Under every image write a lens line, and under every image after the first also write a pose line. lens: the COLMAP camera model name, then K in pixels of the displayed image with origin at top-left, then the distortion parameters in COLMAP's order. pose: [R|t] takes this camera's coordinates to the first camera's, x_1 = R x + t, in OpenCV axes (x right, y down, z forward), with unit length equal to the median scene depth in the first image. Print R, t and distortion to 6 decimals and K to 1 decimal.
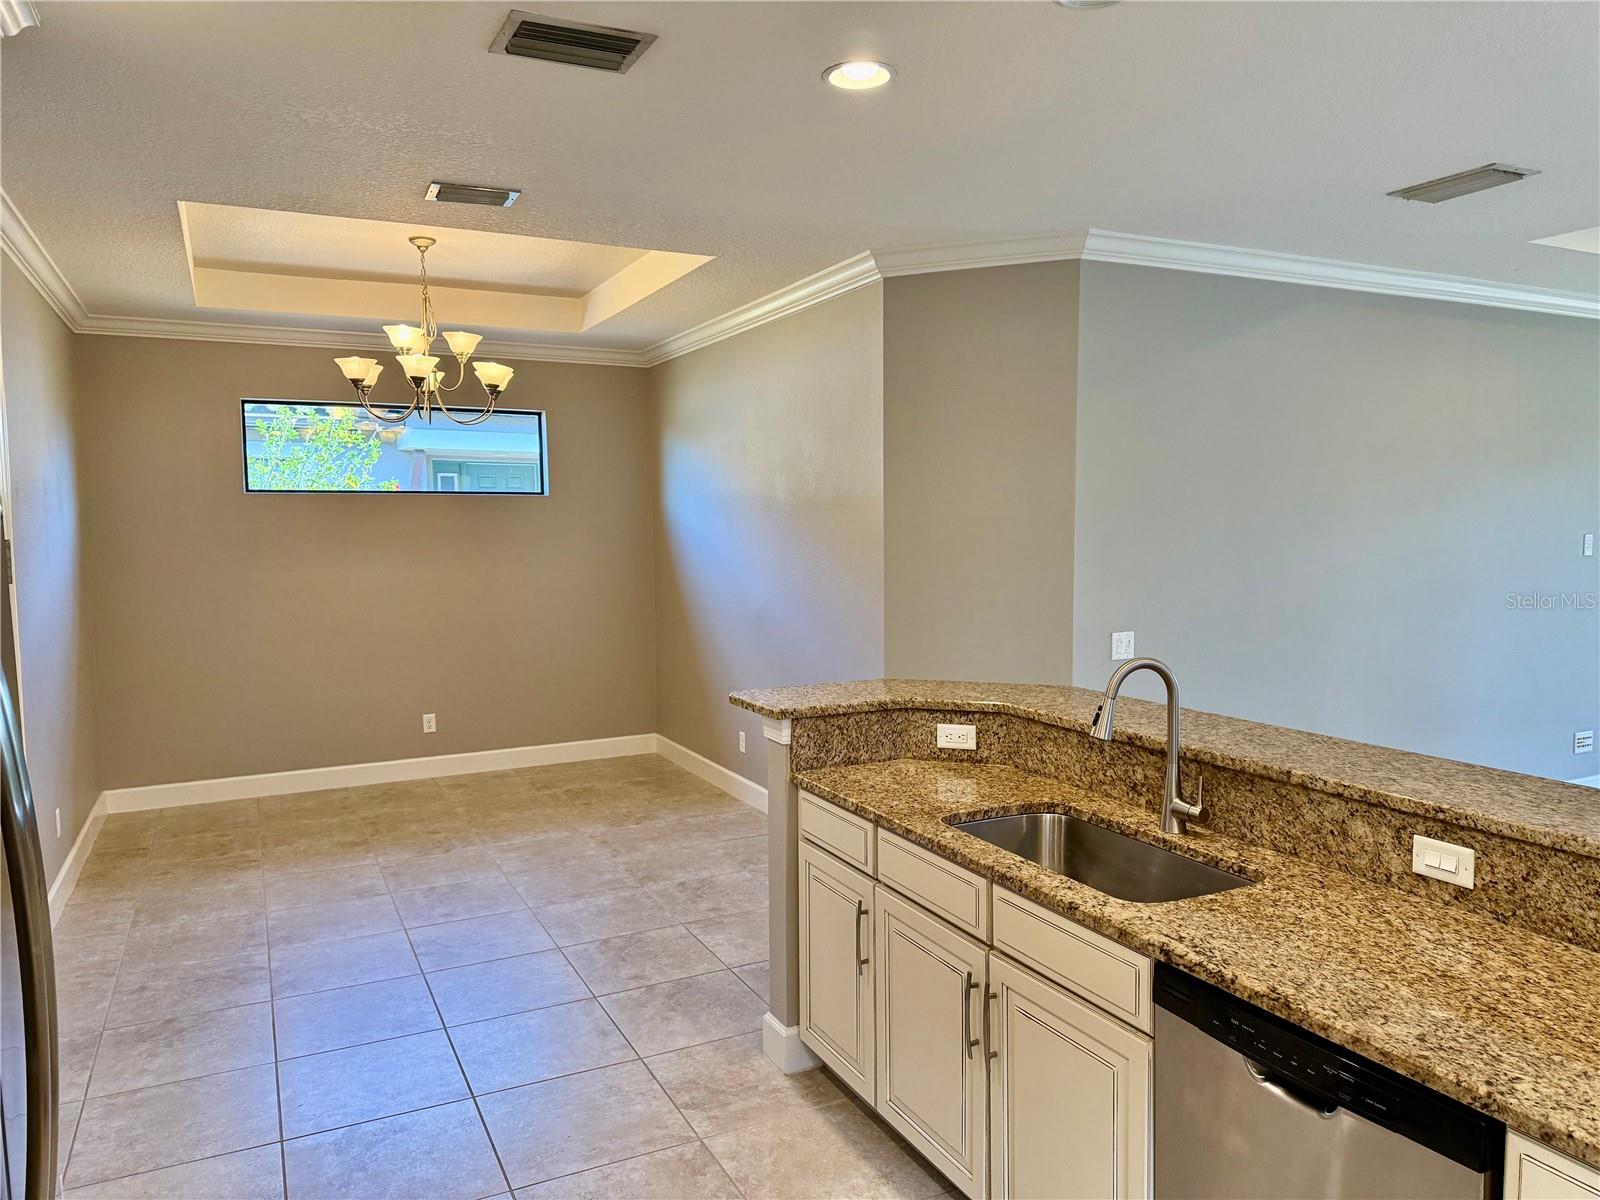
lens RADIAL K [[1118.9, 0, 793.8], [0, 1118.9, 600.1], [0, 0, 1]] dist [0.078218, -0.086058]
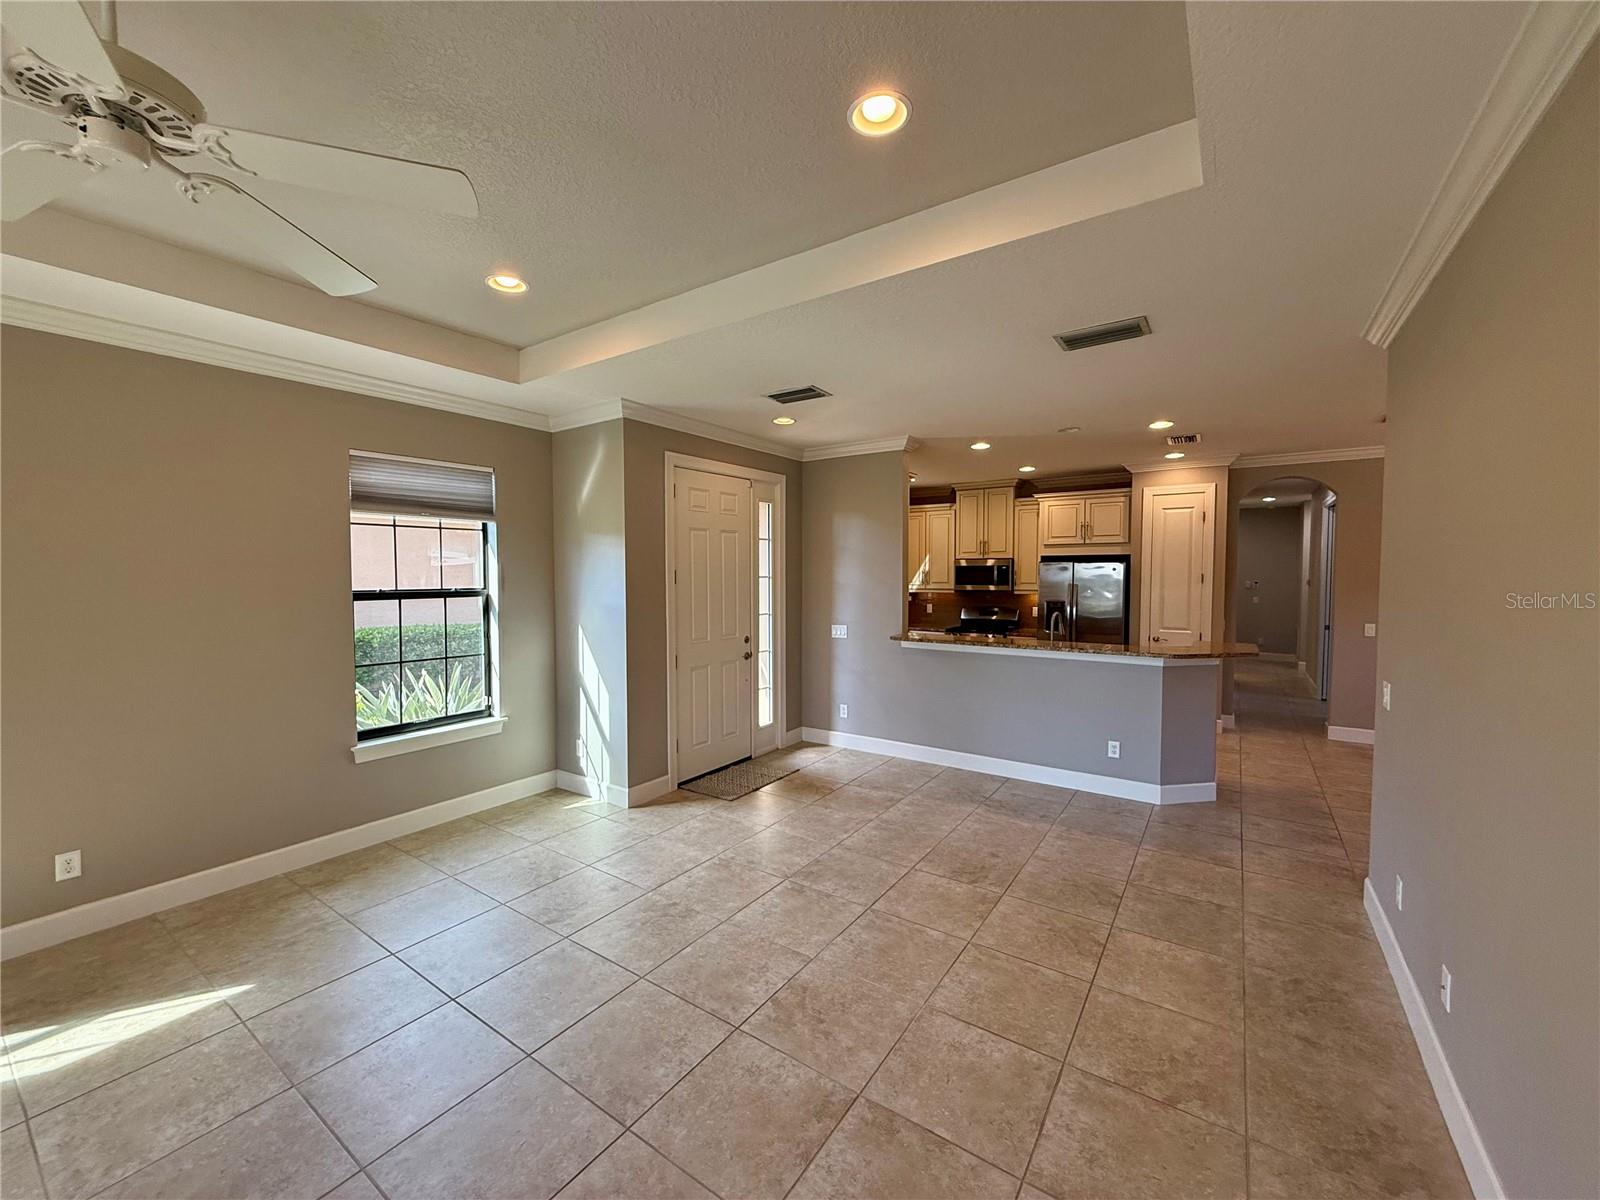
lens RADIAL K [[635.2, 0, 796.2], [0, 635.2, 601.1], [0, 0, 1]] dist [0.000549, 0.000504]
pose [[-0.872858, 0.031495, -0.486957, 1.680780], [-0.025208, 0.993672, 0.109453, -0.150880], [0.487323, 0.107812, -0.866541, 1.977306]]
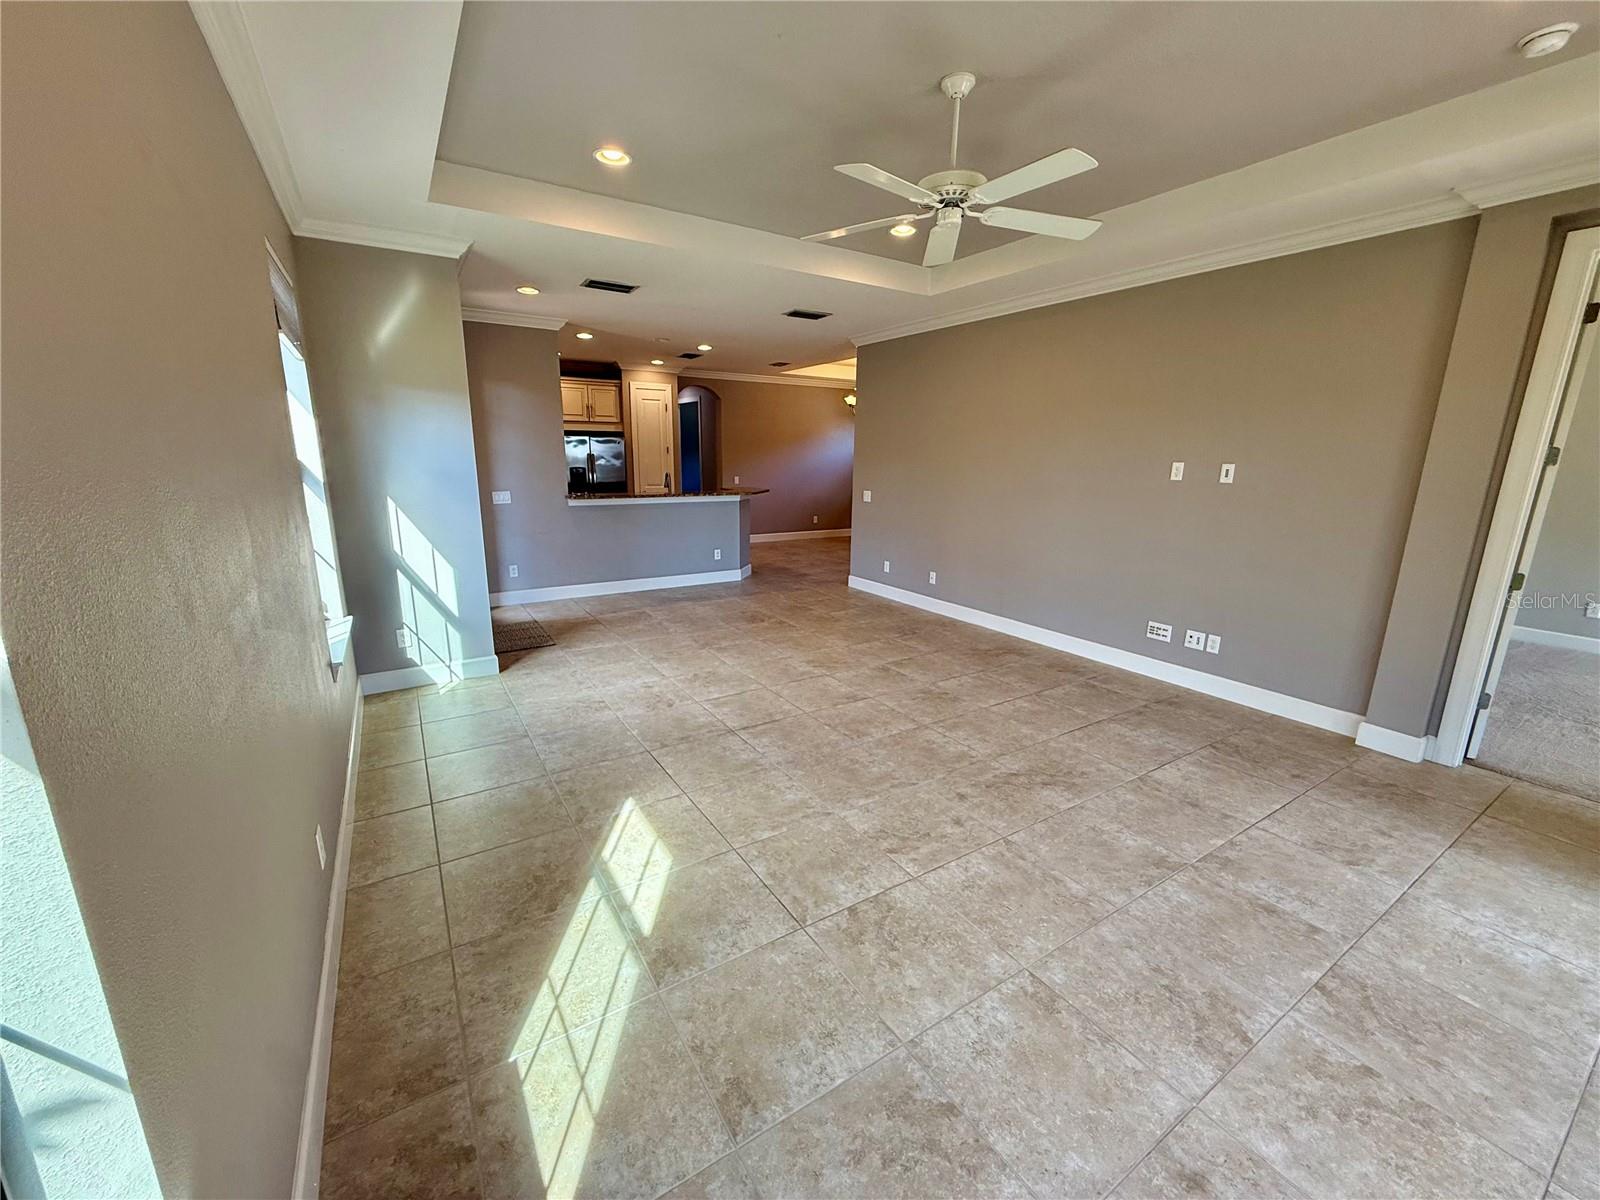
lens RADIAL K [[635.2, 0, 795.0], [0, 635.2, 600.4], [0, 0, 1]] dist [0.000549, 0.000504]
pose [[0.103967, 0.233433, -0.966799, 2.786796], [-0.079372, 0.970914, 0.225891, -0.066312], [0.991409, 0.053252, 0.119471, 1.084039]]
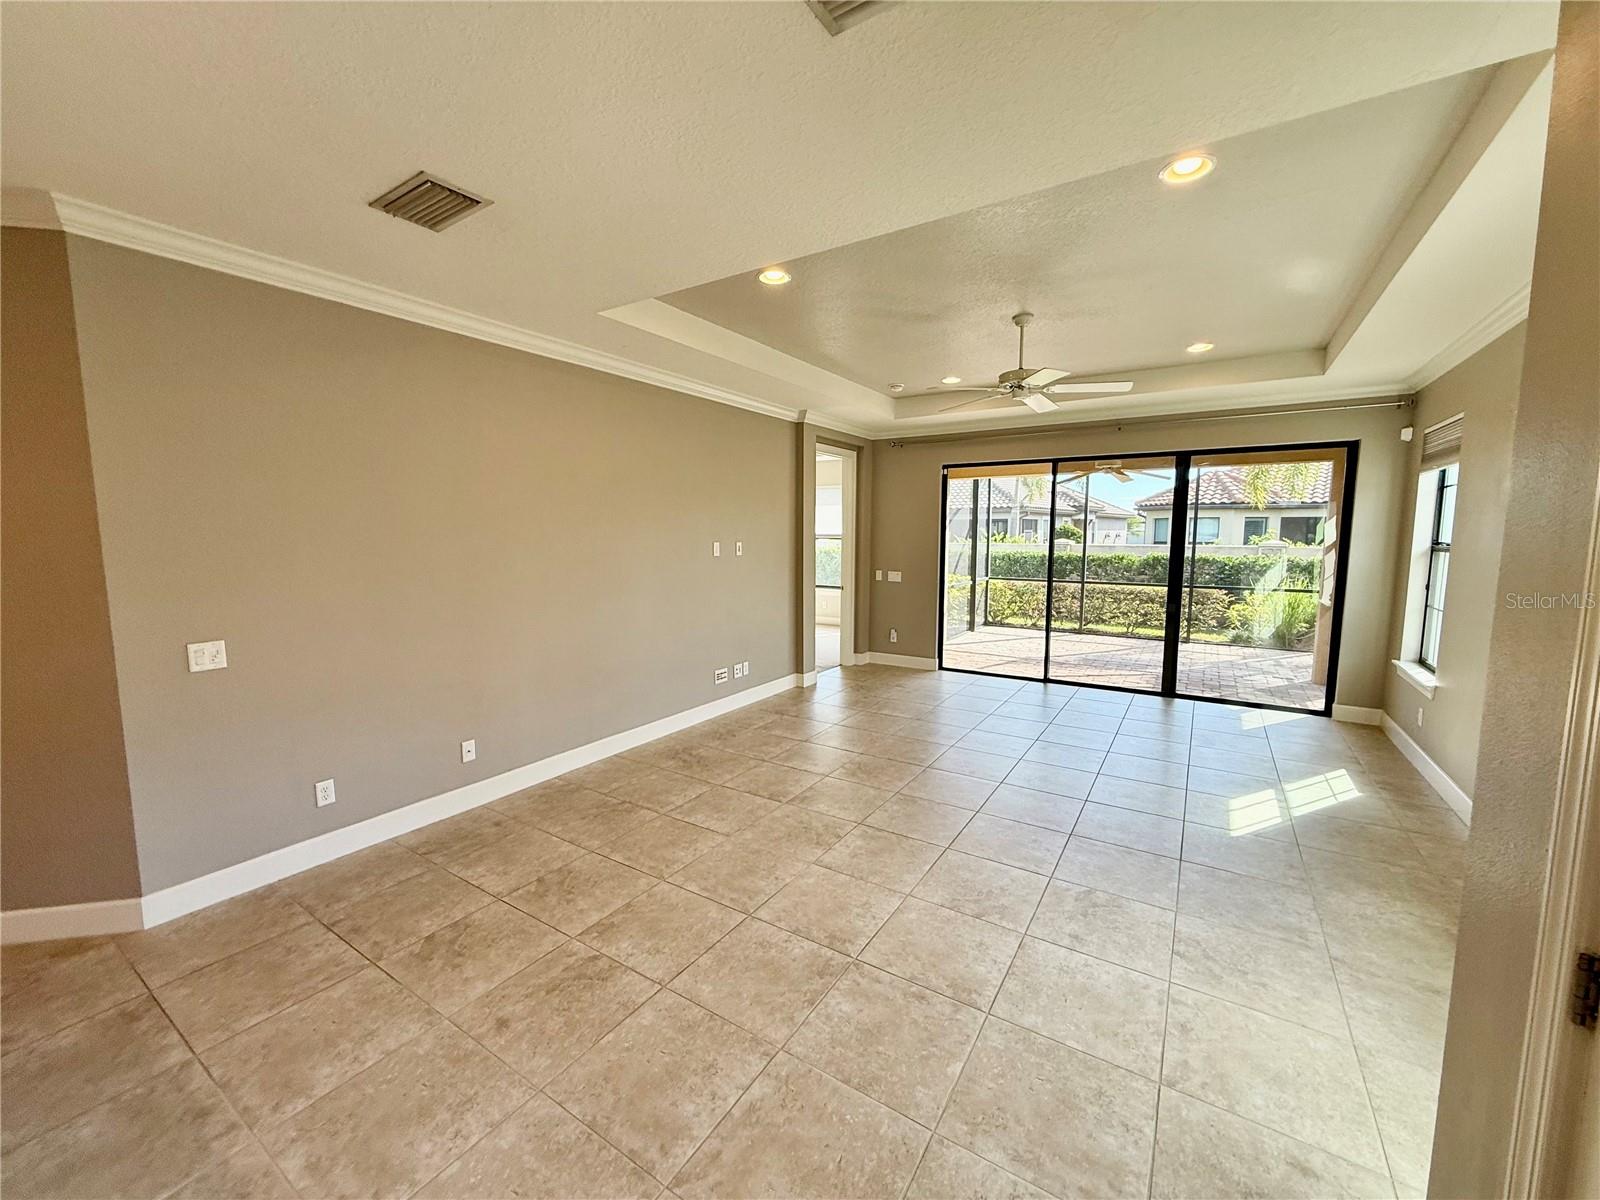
lens RADIAL K [[635.2, 0, 797.0], [0, 635.2, 596.6], [0, 0, 1]] dist [0.000549, 0.000504]
pose [[0.857837, -0.046246, 0.511838, 0.723169], [0.029041, 0.998714, 0.041564, -0.027563], [-0.513101, -0.020791, 0.858076, 0.424815]]
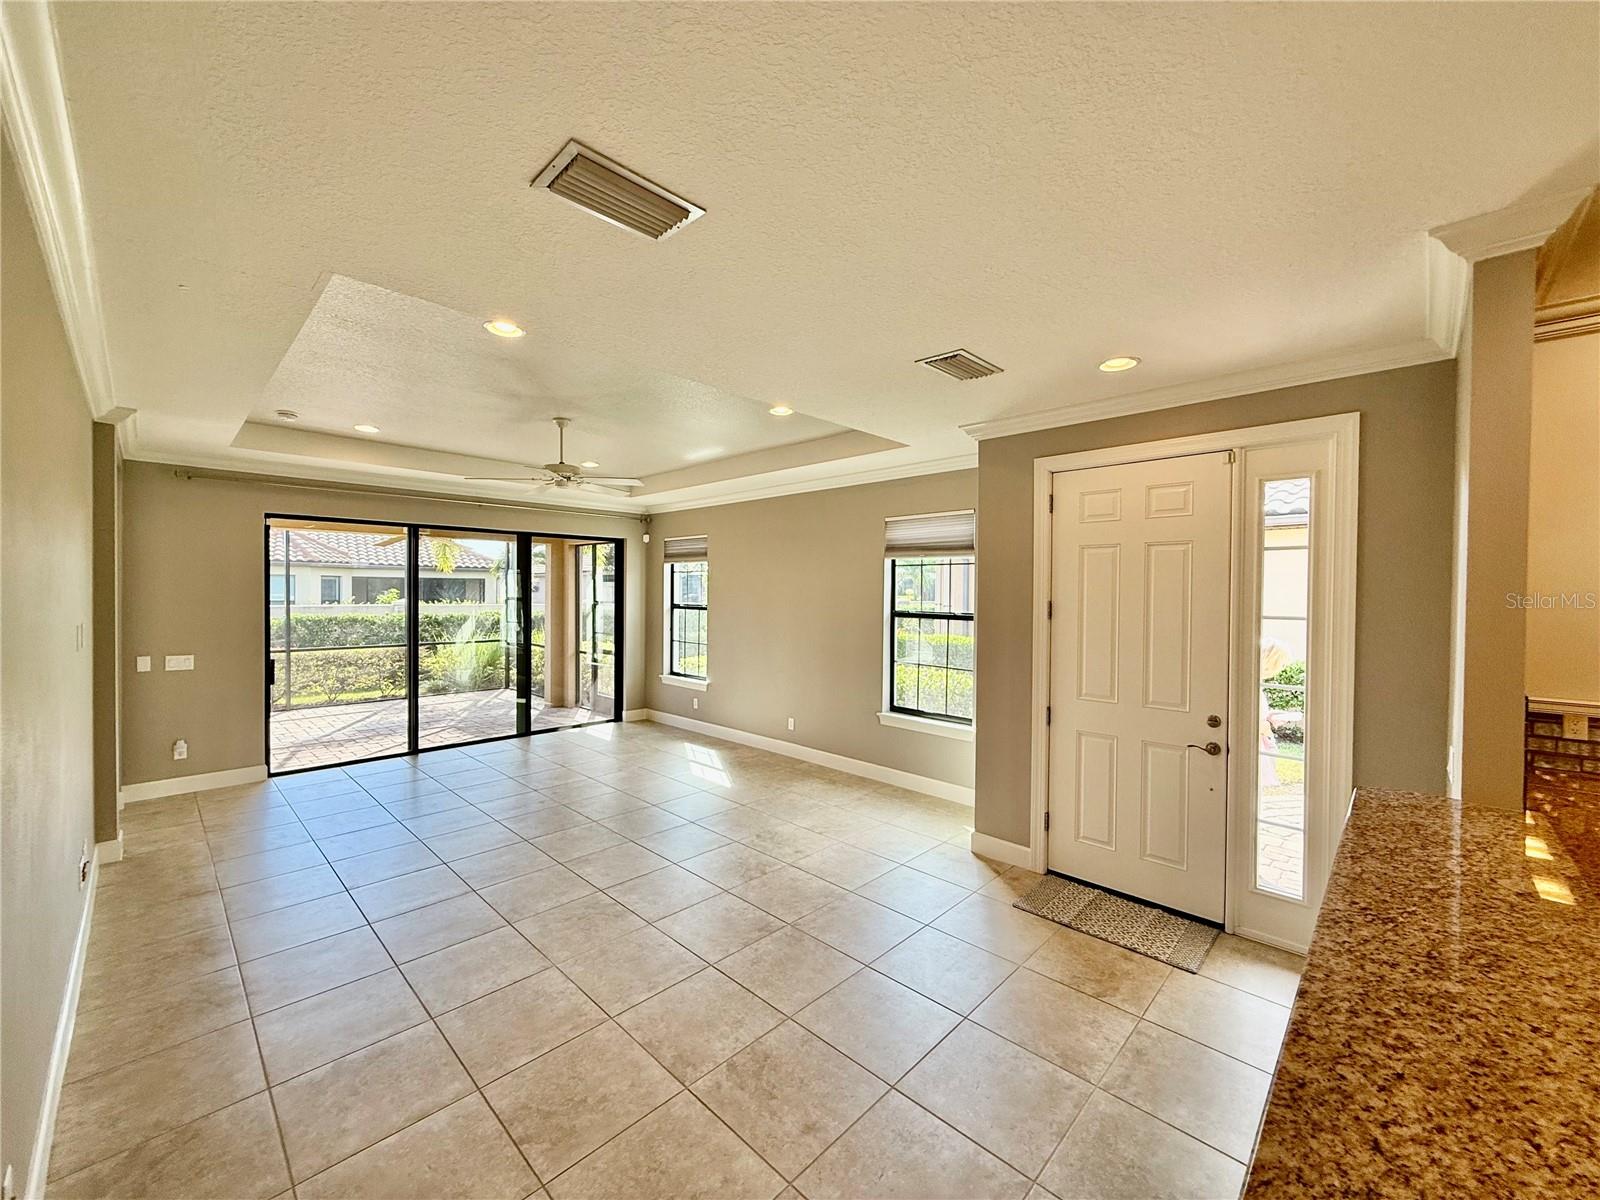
lens RADIAL K [[635.2, 0, 795.8], [0, 635.2, 599.8], [0, 0, 1]] dist [0.000549, 0.000504]
pose [[-0.335655, -0.009884, 0.941933, 0.167009], [0.057395, 0.997872, 0.030924, -0.118768], [-0.940235, 0.064442, -0.334373, 1.366369]]
